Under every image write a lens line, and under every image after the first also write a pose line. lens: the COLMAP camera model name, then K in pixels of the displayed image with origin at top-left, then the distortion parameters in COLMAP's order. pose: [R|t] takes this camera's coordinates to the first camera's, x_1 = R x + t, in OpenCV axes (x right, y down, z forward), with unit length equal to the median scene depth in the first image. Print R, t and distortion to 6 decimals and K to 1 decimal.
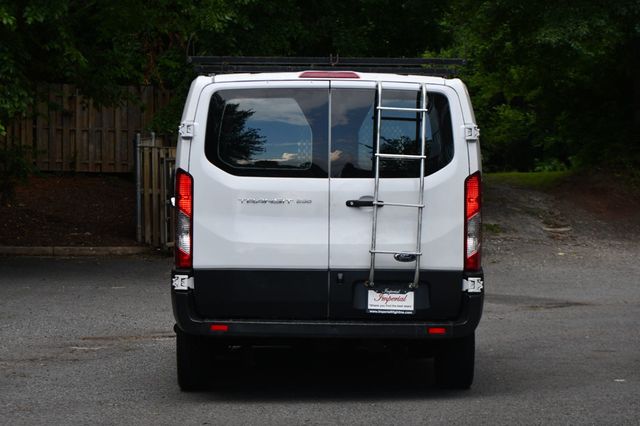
lens RADIAL K [[2173.8, 0, 319.8], [0, 2173.8, 213.4], [0, 0, 1]] dist [-0.446374, 0.000000]
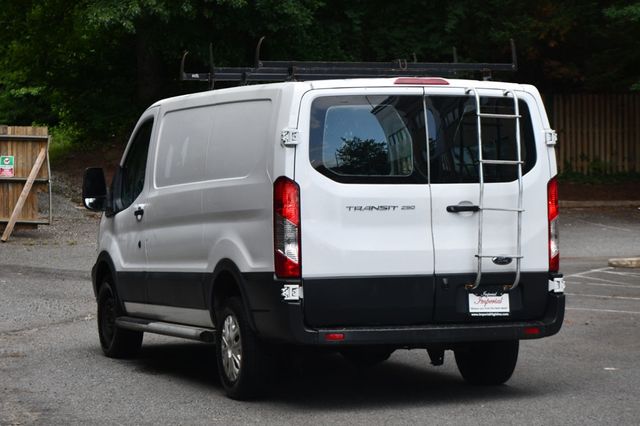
lens RADIAL K [[2173.8, 0, 319.9], [0, 2173.8, 212.0], [0, 0, 1]] dist [-0.446374, 0.000000]
pose [[0.945107, -0.020823, 0.326096, -0.372409], [0.015818, 0.999713, 0.017993, -0.022193], [-0.326377, -0.011847, 0.945165, 0.063170]]
